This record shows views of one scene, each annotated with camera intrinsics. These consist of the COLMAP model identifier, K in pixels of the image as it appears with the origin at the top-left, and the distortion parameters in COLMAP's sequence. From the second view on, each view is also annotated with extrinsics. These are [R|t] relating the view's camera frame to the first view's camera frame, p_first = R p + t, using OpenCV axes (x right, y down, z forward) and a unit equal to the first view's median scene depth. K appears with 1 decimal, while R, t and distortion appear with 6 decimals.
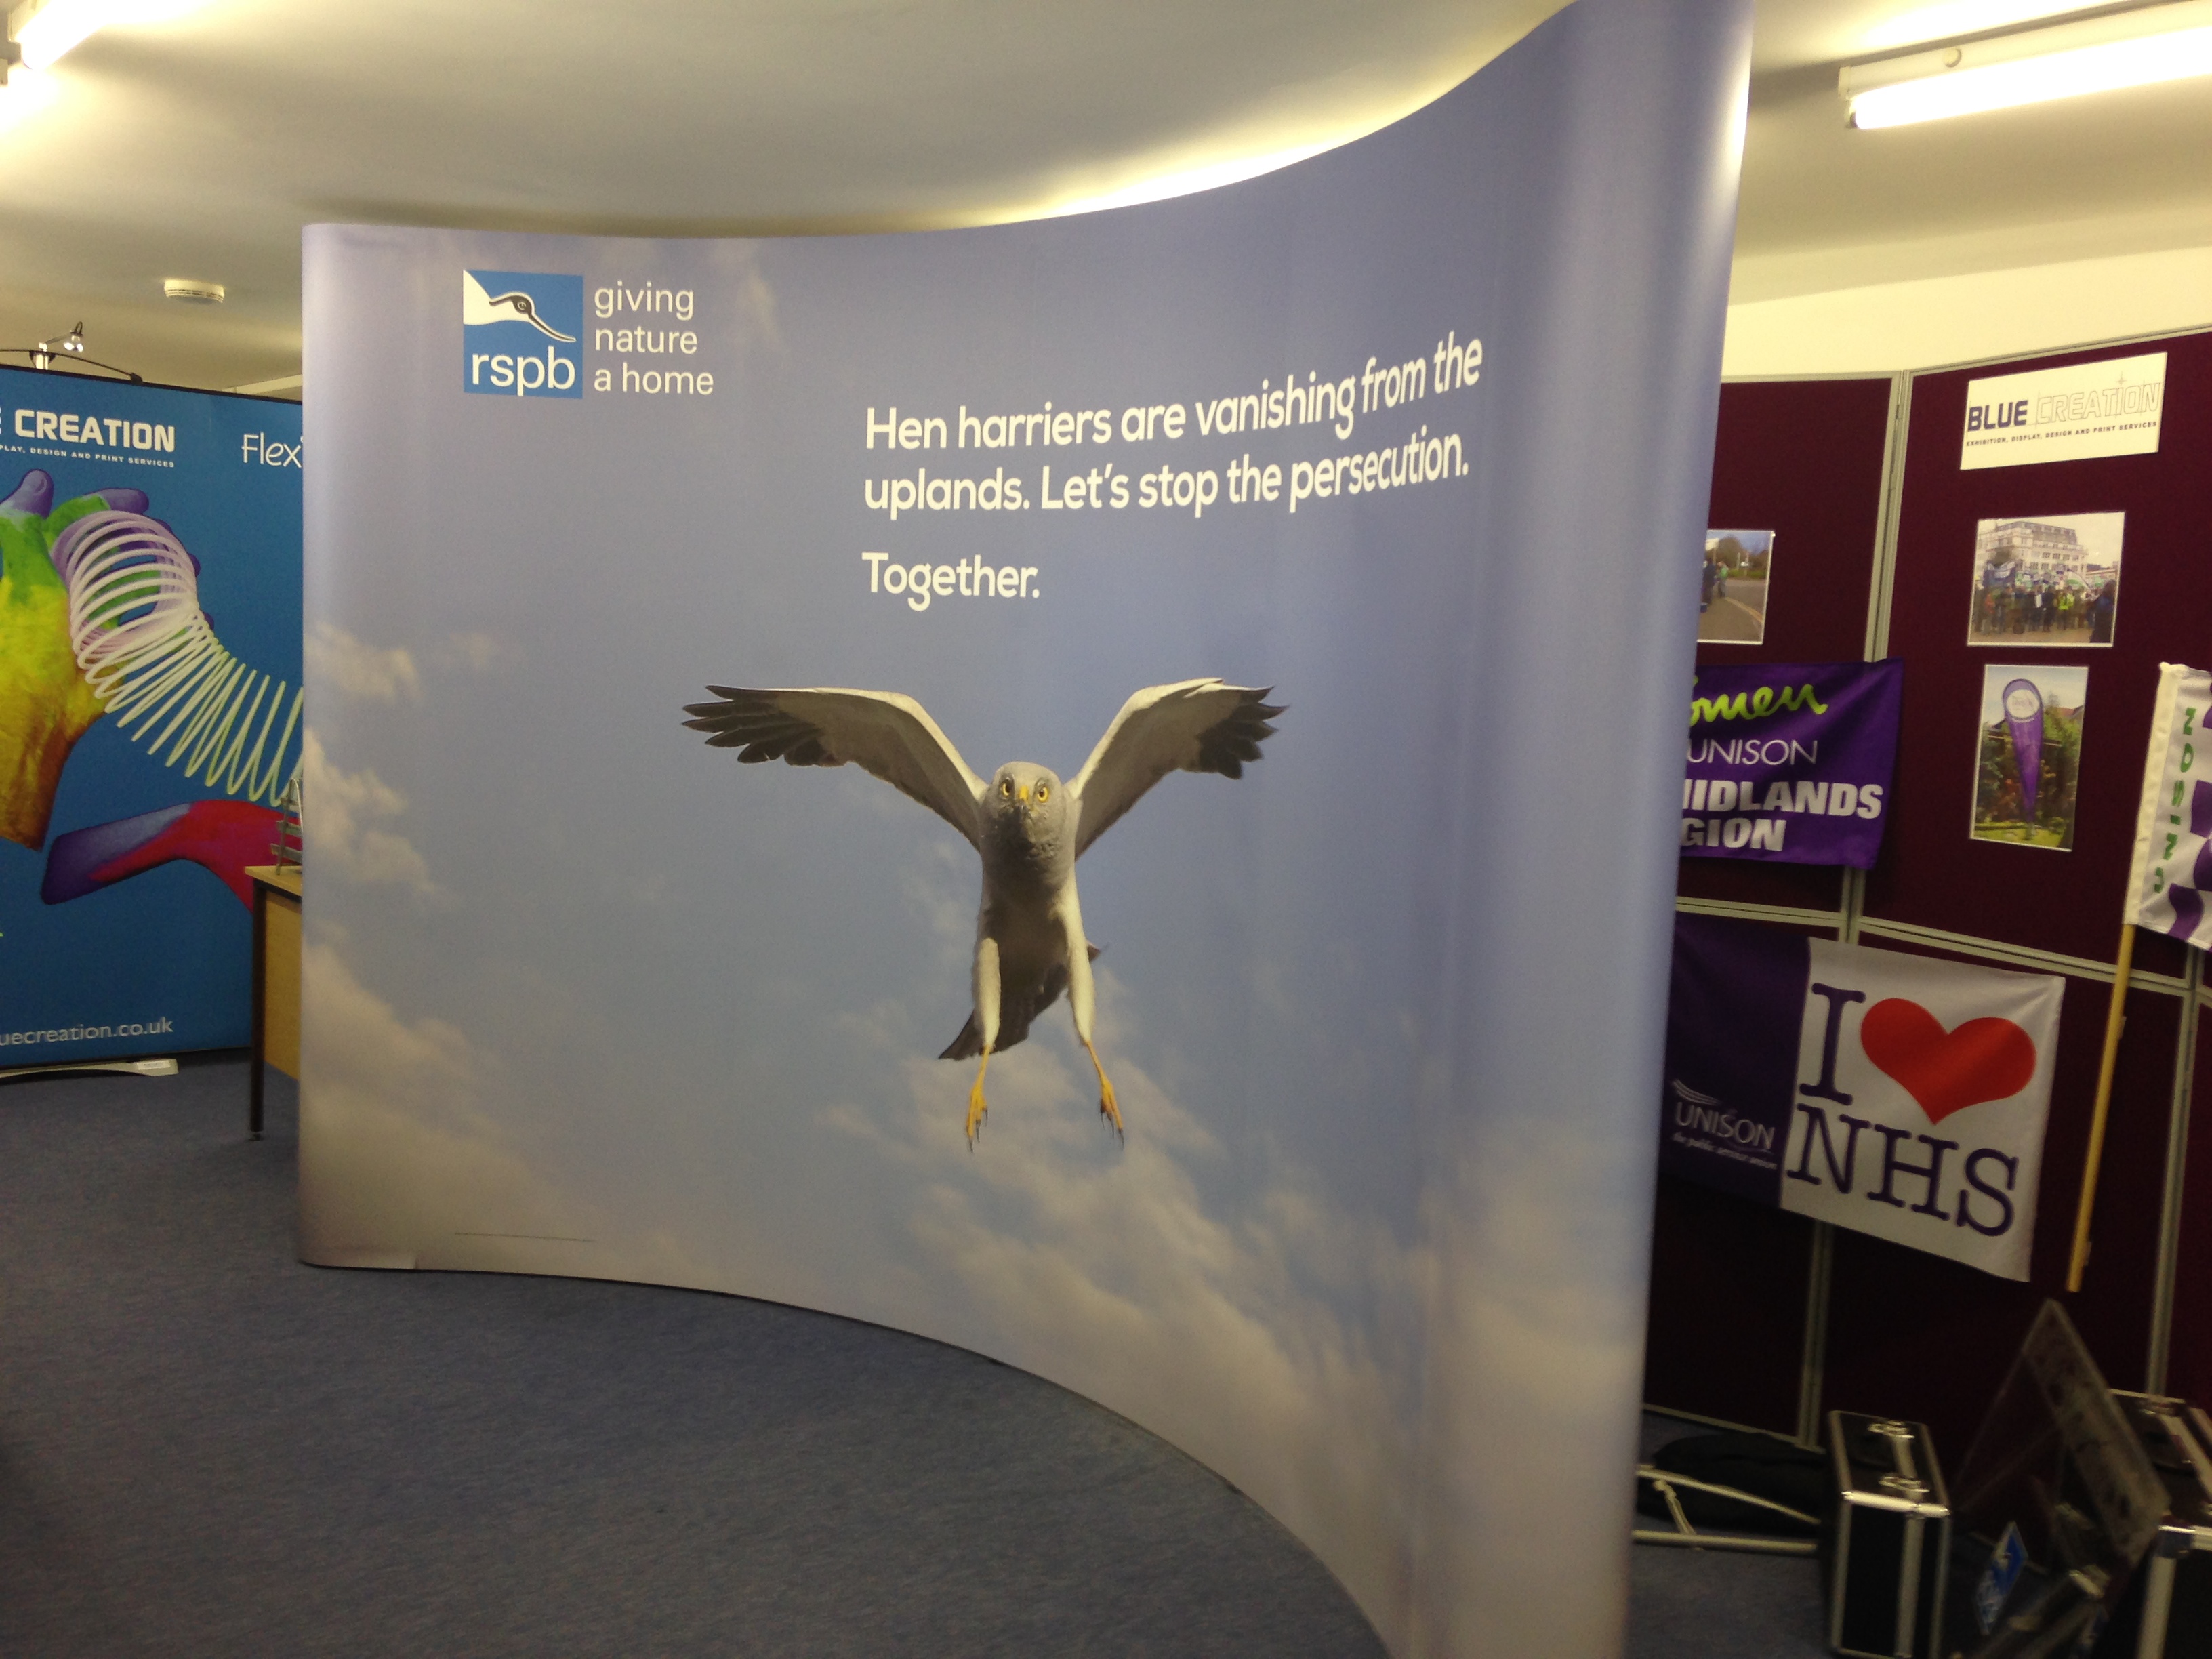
lens RADIAL K [[1990.5, 0, 1106.0], [0, 1990.5, 829.5], [0, 0, 1]] dist [0.238528, -0.402917]
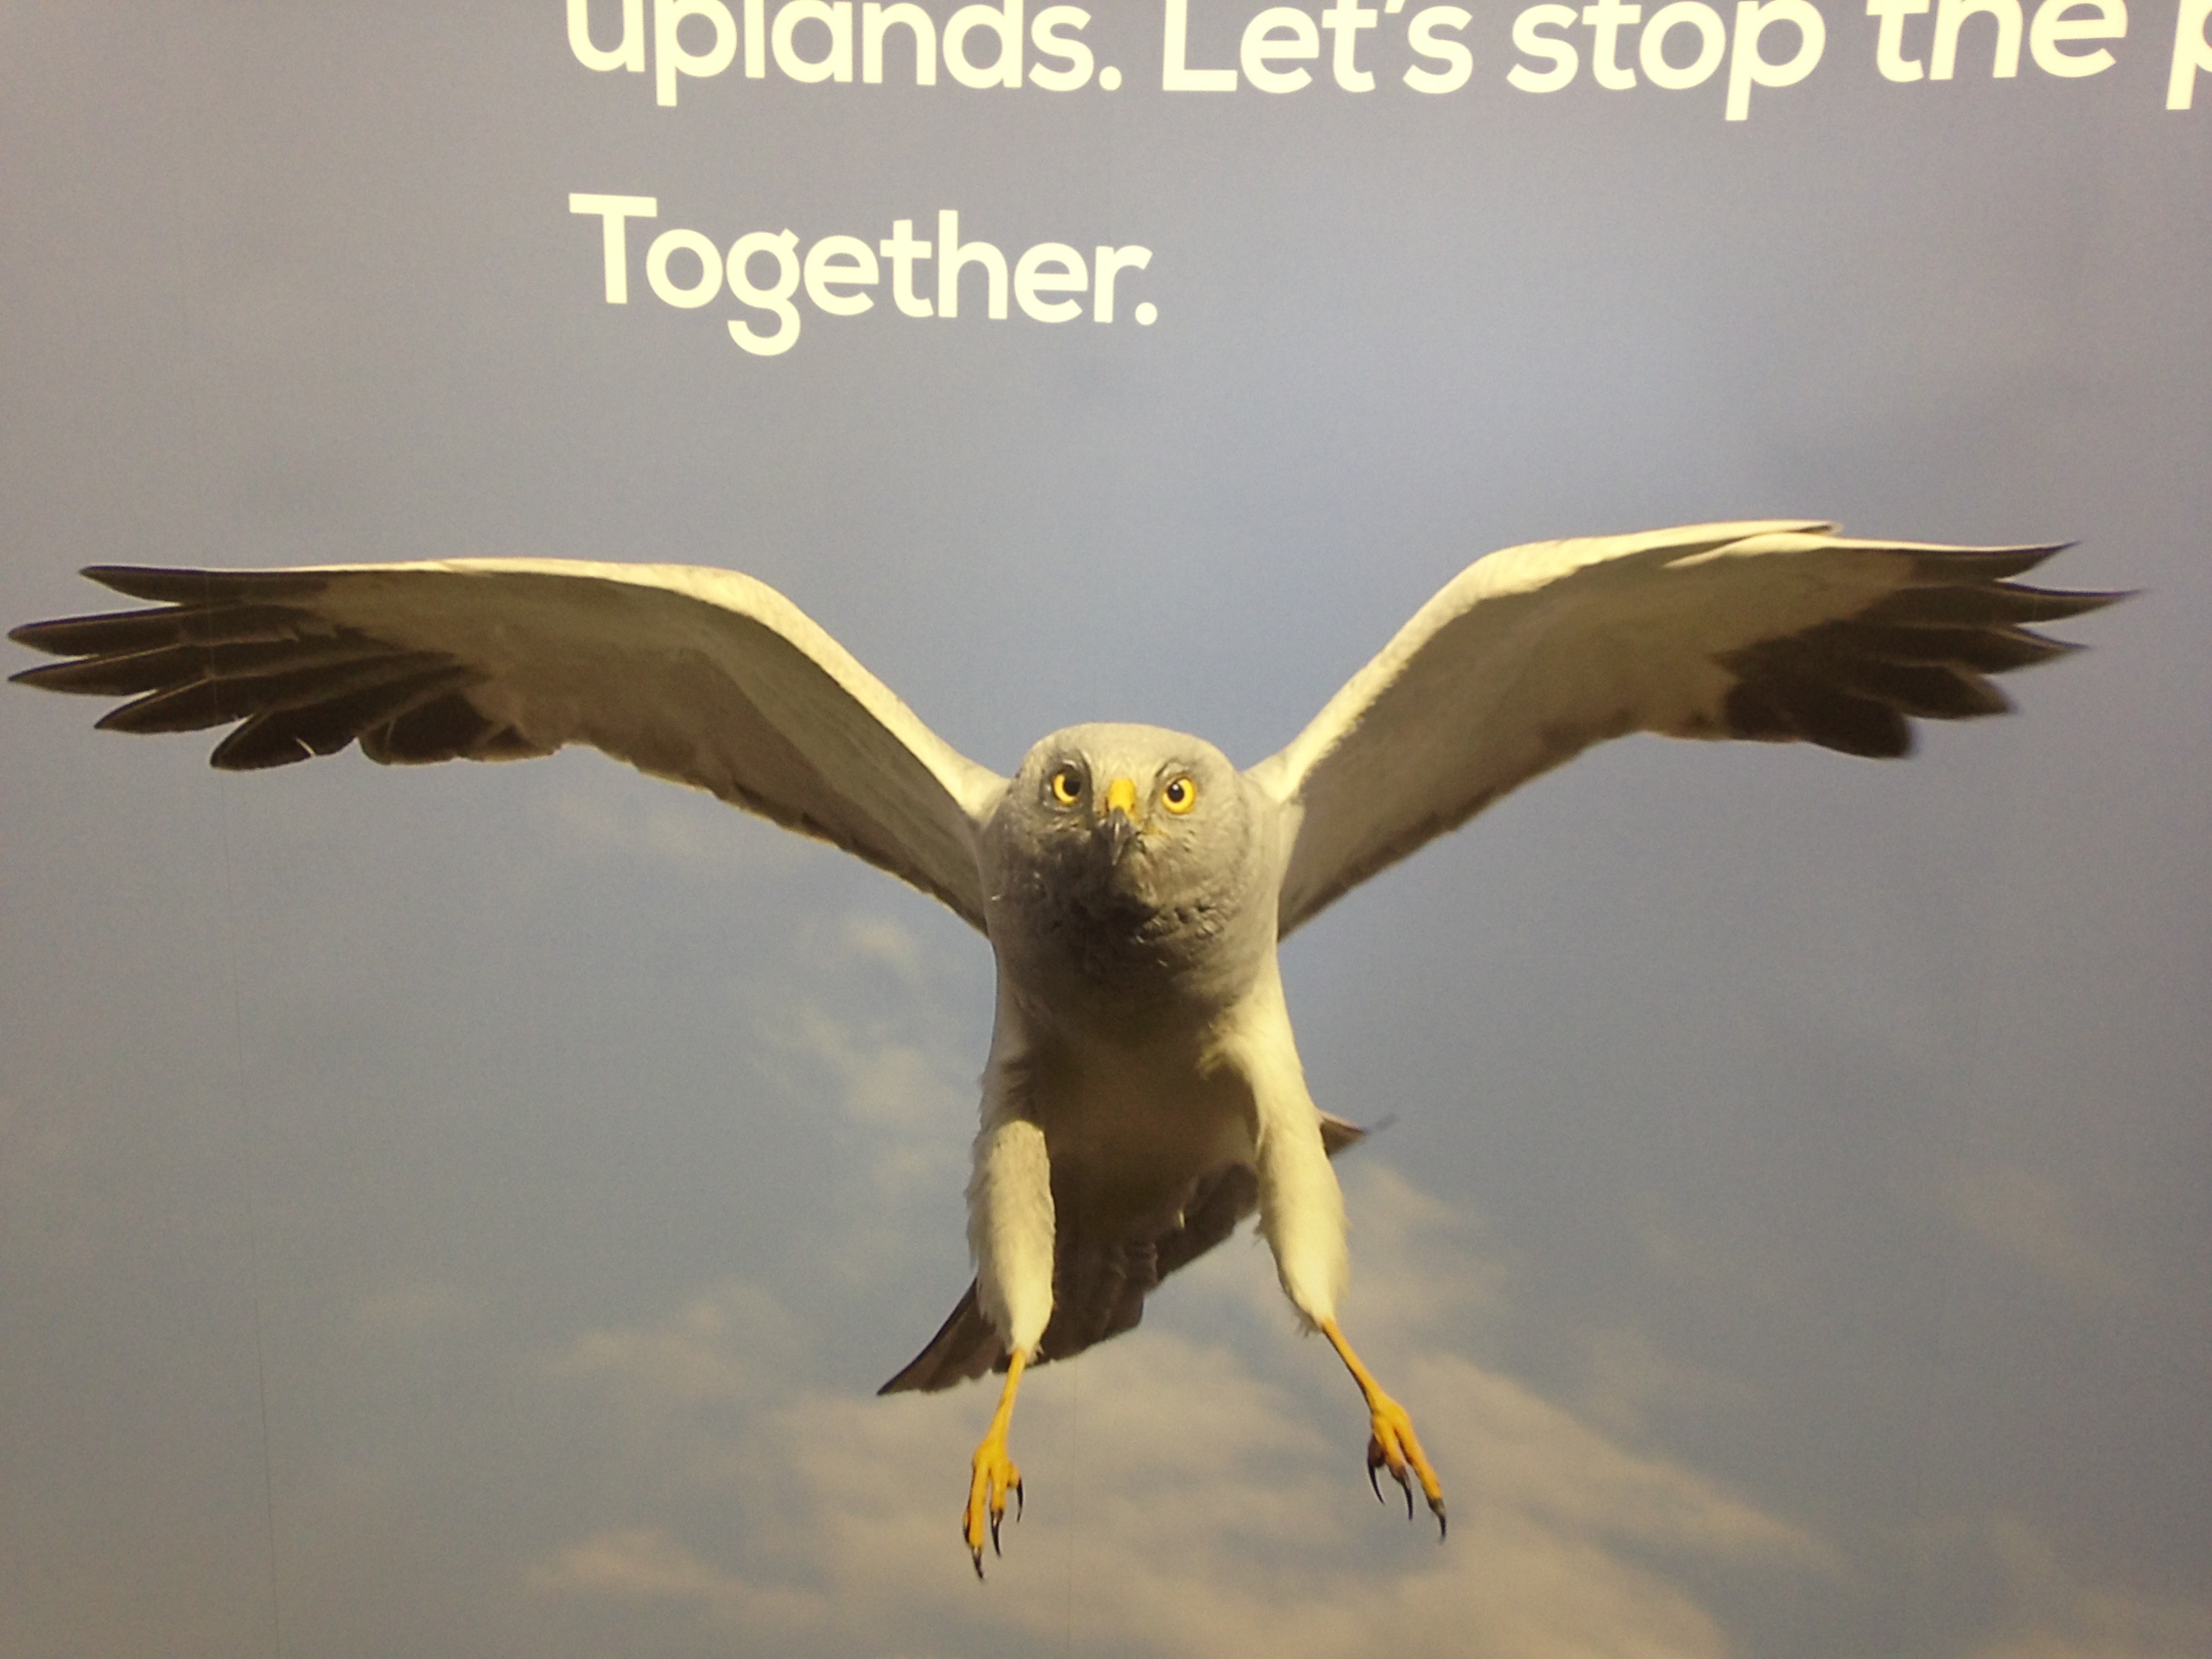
lens RADIAL K [[1990.5, 0, 1106.0], [0, 1990.5, 829.5], [0, 0, 1]] dist [0.238528, -0.402917]
pose [[0.824186, -0.148476, 0.546509, -0.277446], [0.060534, 0.982588, 0.175659, -0.085856], [-0.563074, -0.111693, 0.818824, 0.642919]]
